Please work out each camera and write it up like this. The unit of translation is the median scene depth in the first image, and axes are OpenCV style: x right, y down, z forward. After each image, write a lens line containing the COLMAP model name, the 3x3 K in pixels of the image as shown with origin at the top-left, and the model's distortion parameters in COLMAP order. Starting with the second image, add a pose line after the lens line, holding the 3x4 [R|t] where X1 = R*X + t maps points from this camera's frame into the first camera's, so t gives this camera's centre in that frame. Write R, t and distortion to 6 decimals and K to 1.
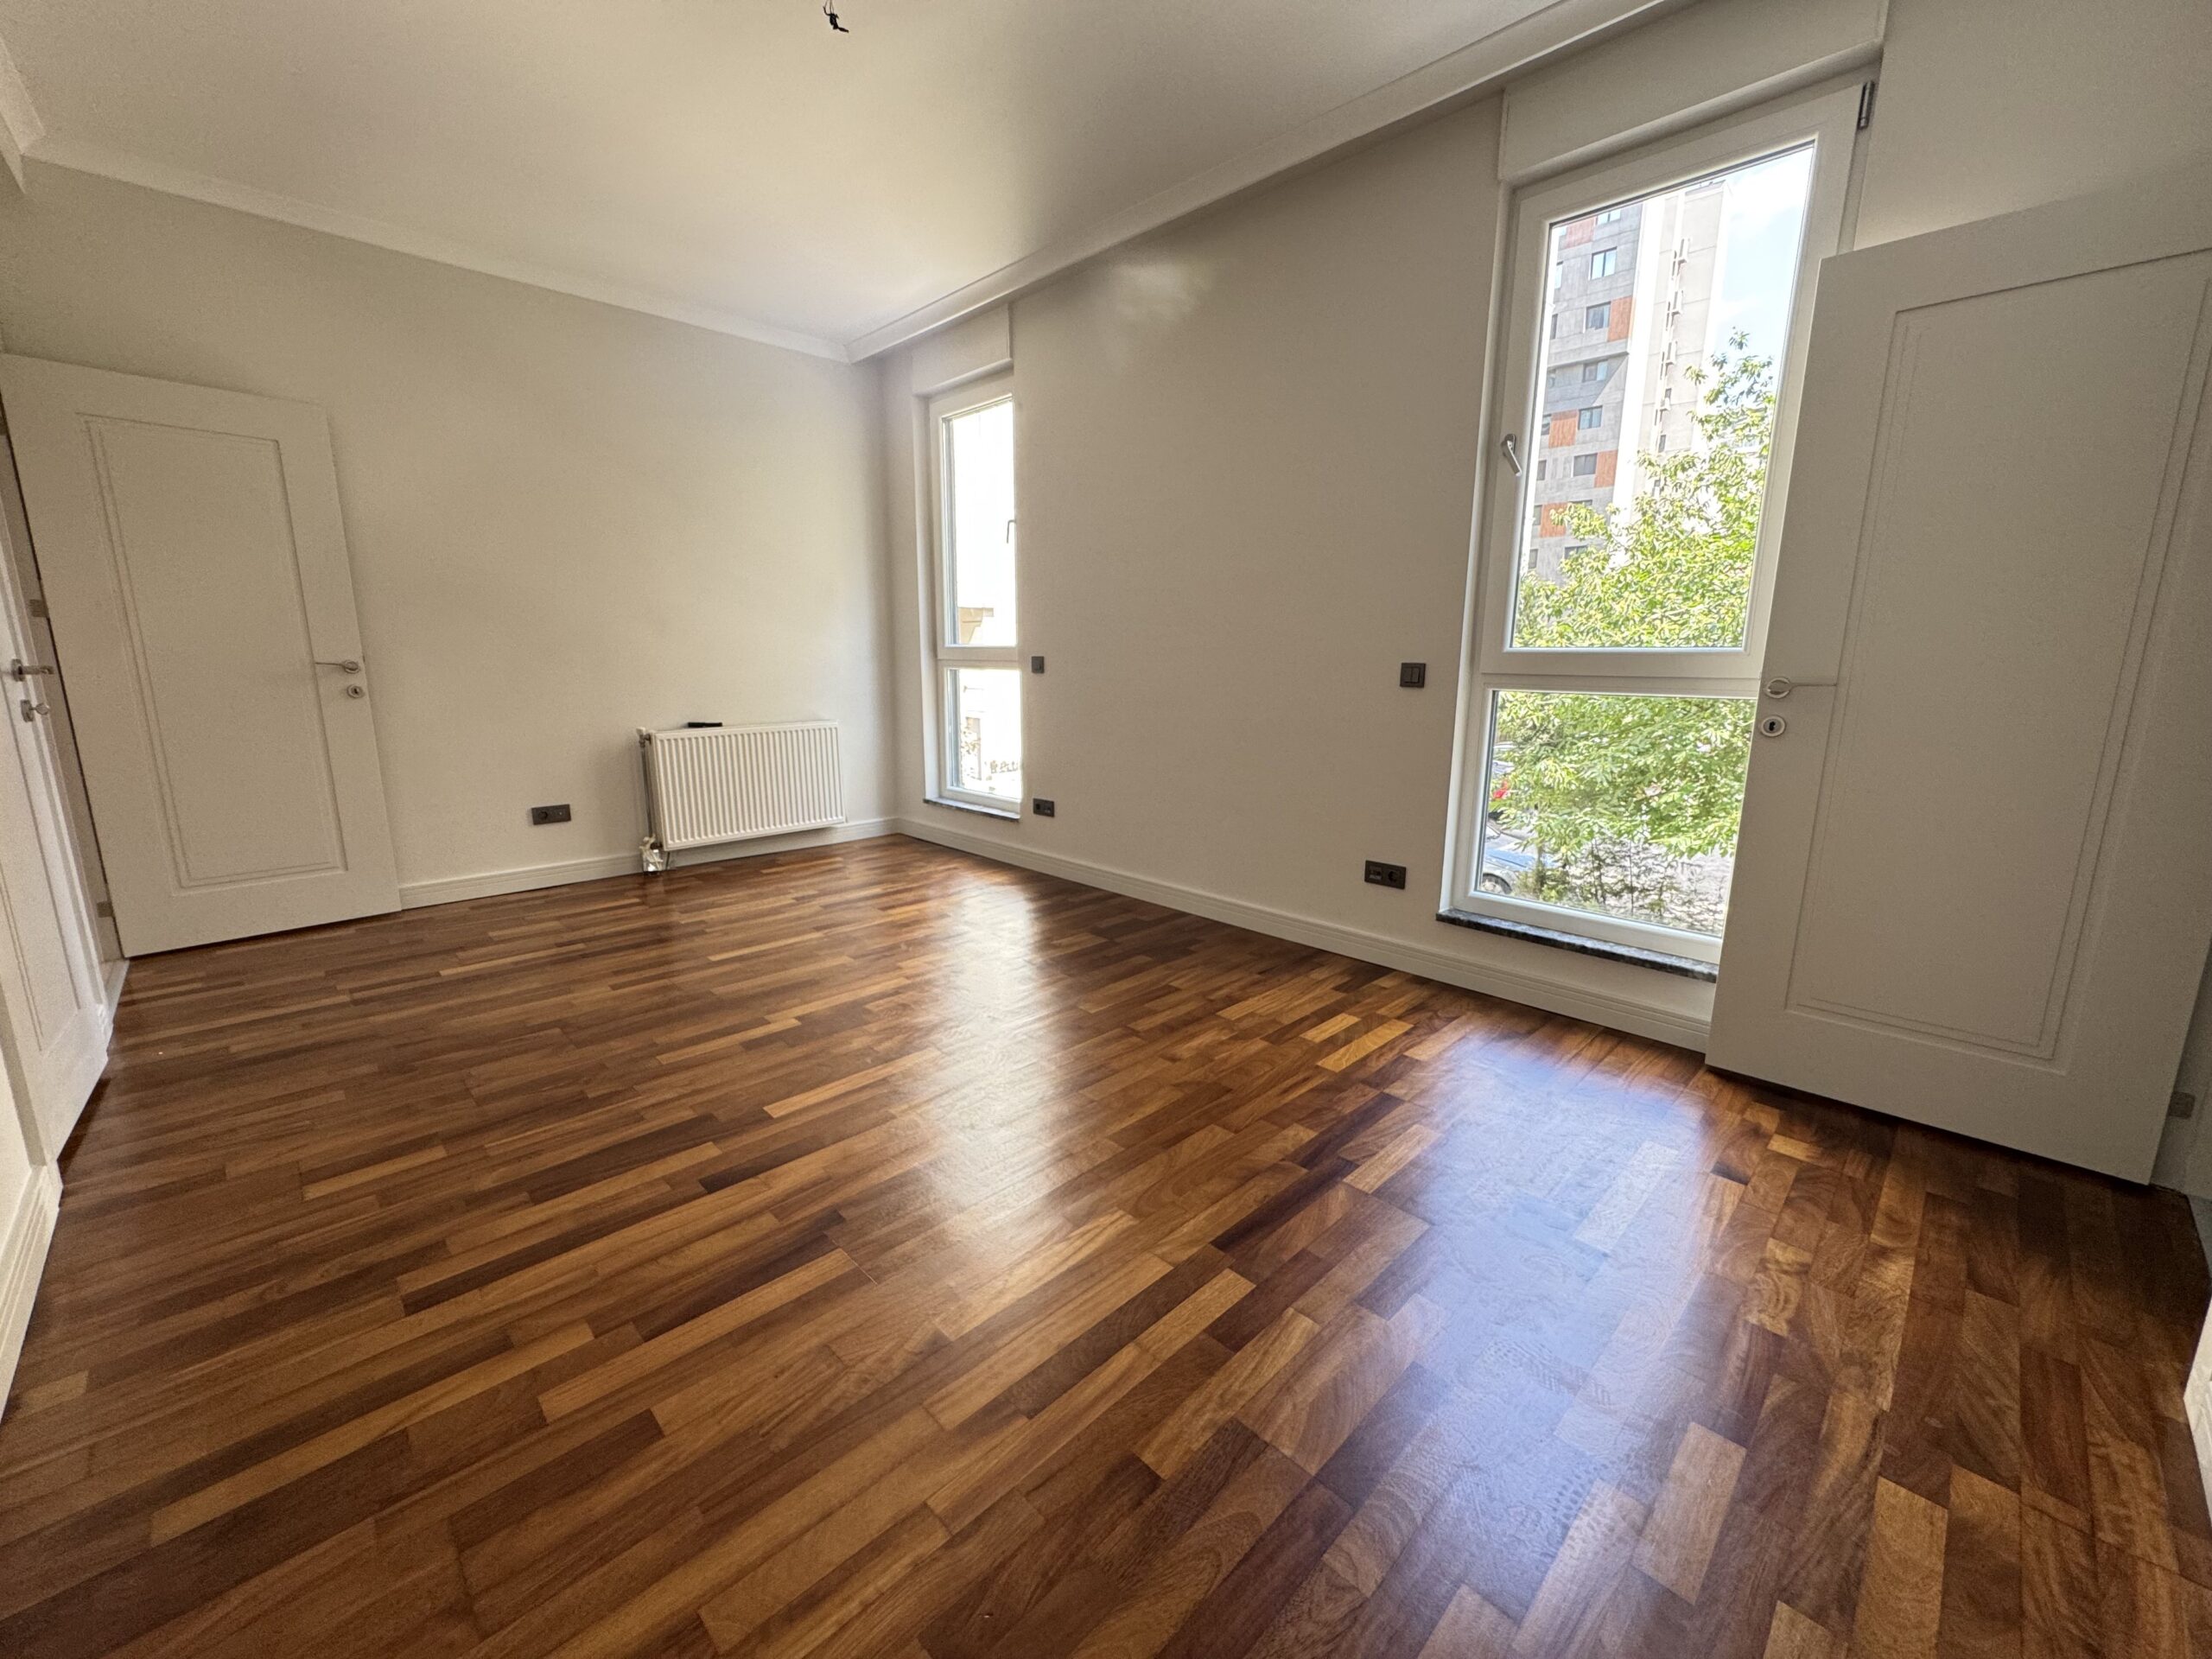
lens RADIAL K [[880.5, 0, 1102.9], [0, 880.5, 827.1], [0, 0, 1]] dist [-0.002205, 0.000607]
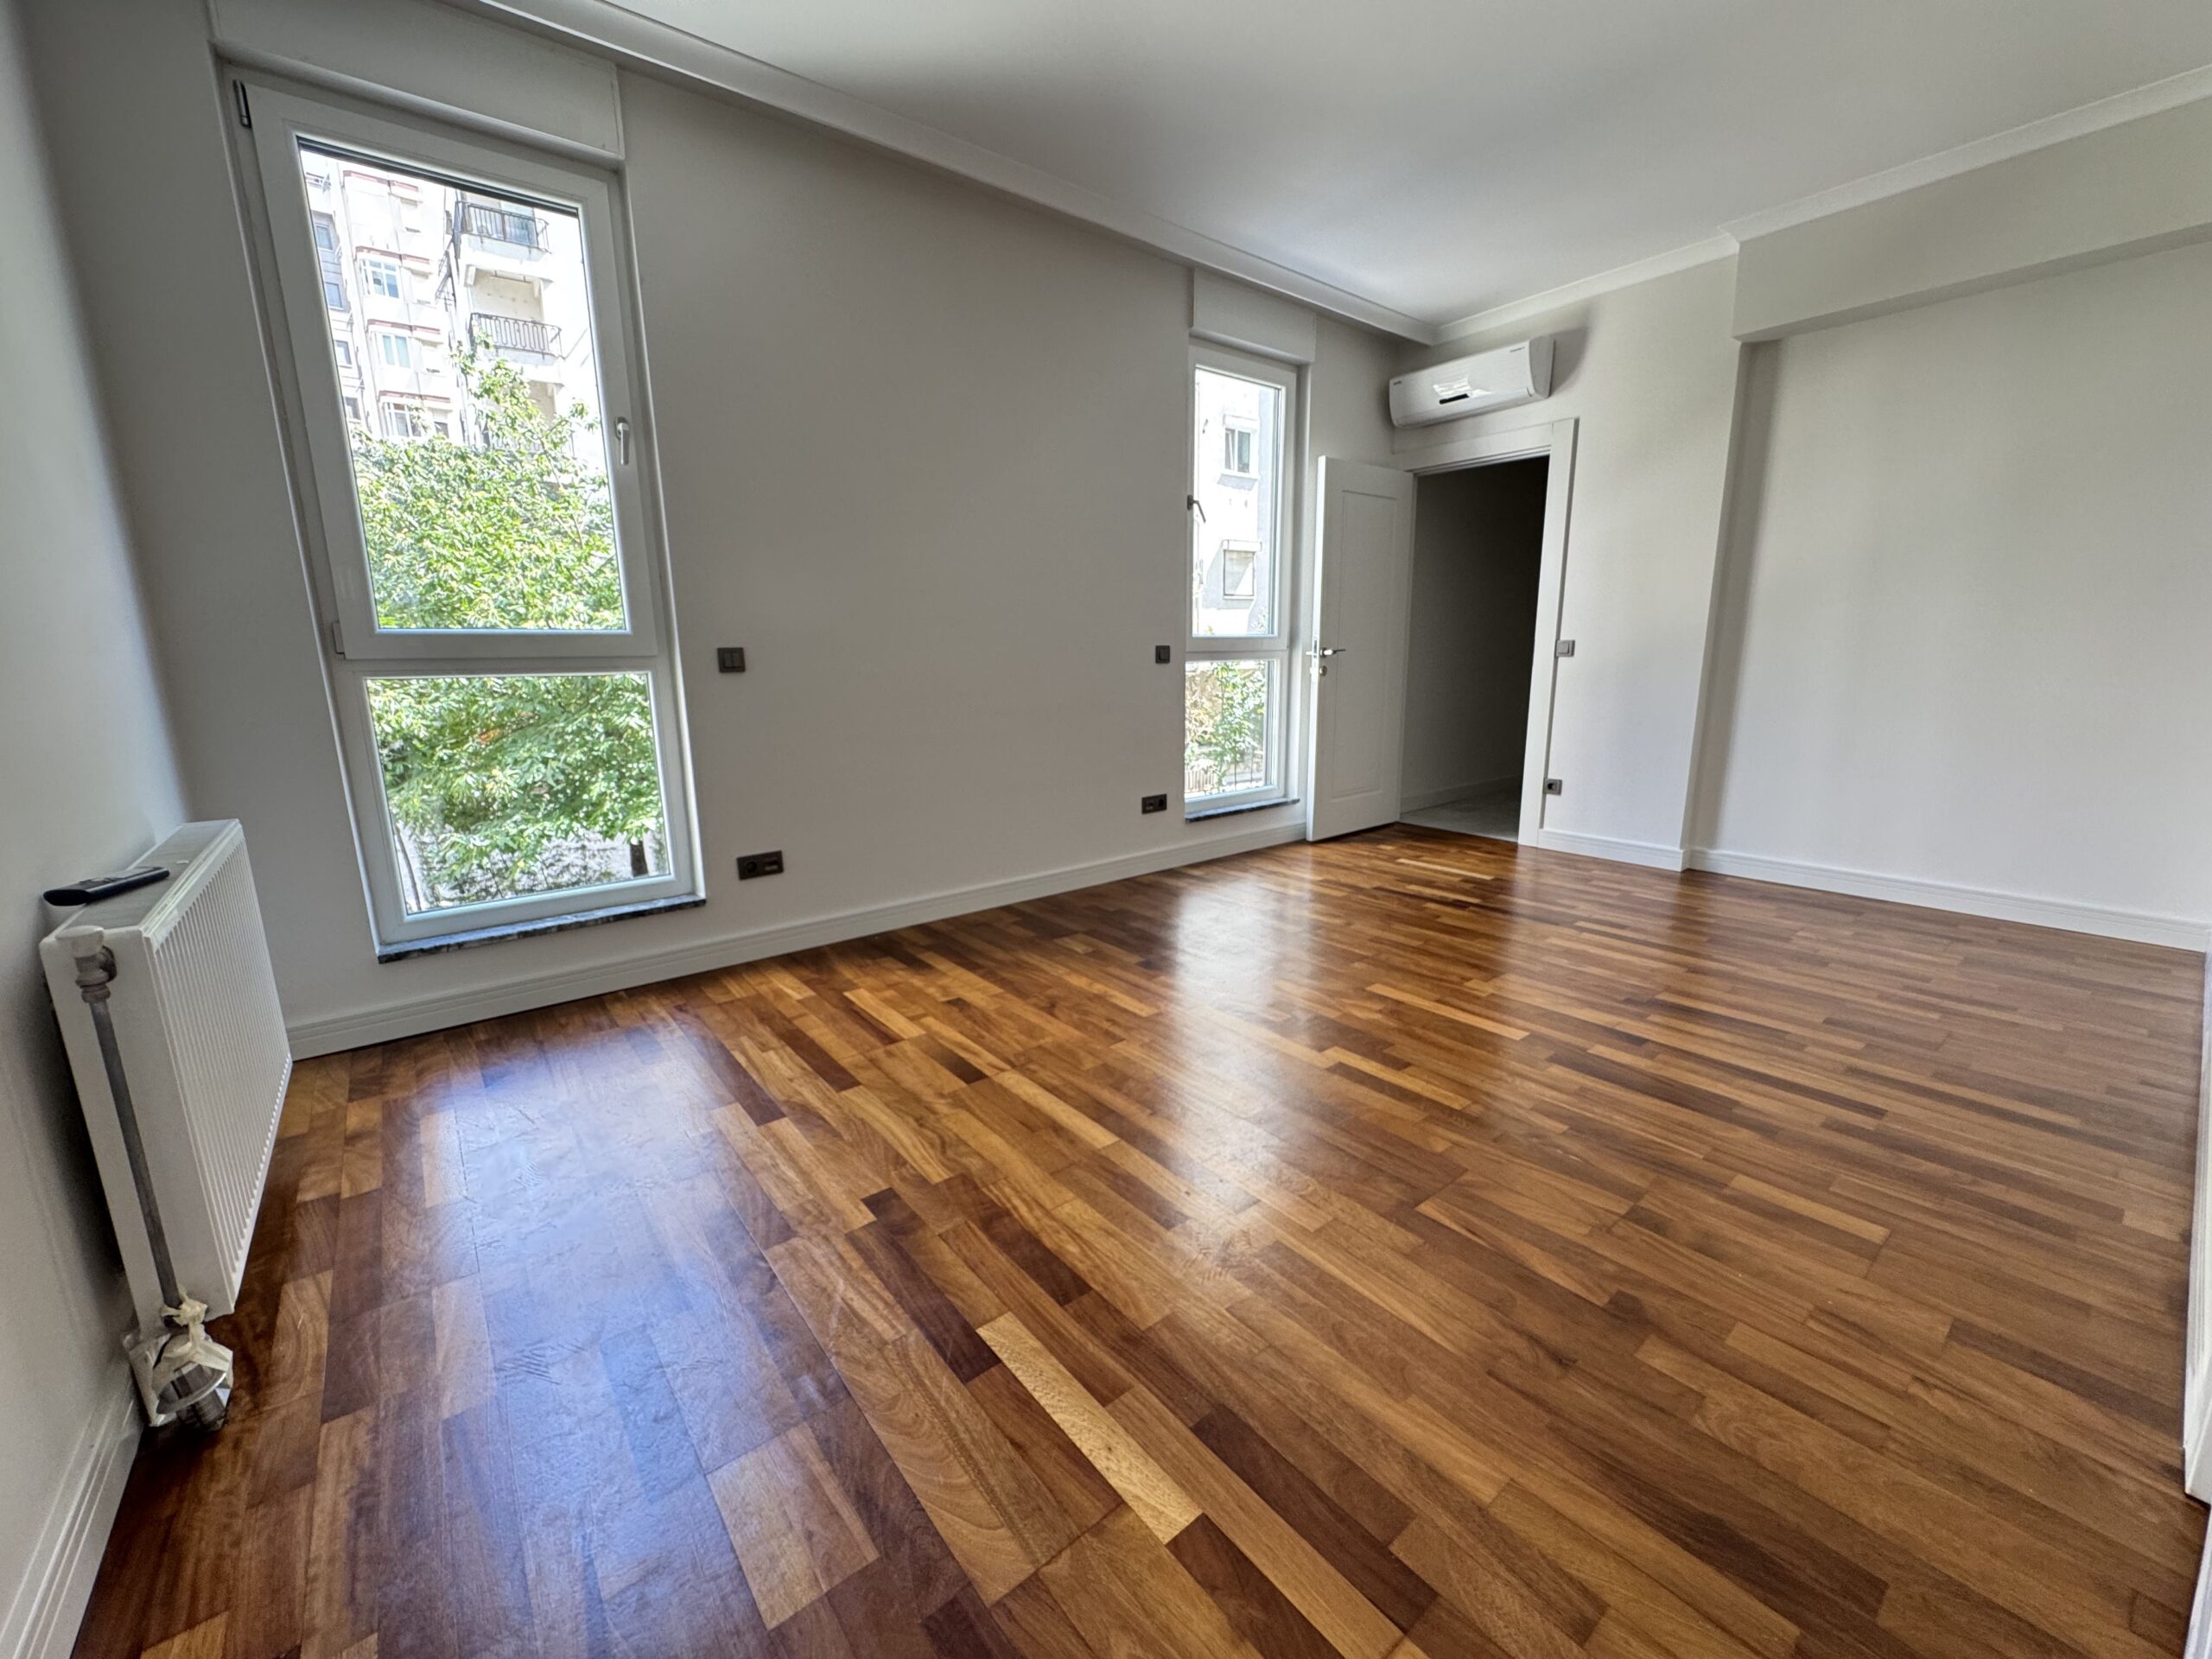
lens RADIAL K [[880.5, 0, 1102.9], [0, 880.5, 827.1], [0, 0, 1]] dist [-0.002205, 0.000607]
pose [[0.101319, -0.205112, 0.973480, -1.280271], [0.206179, 0.961600, 0.181150, -0.218969], [-0.973255, 0.182357, 0.139718, 1.137552]]
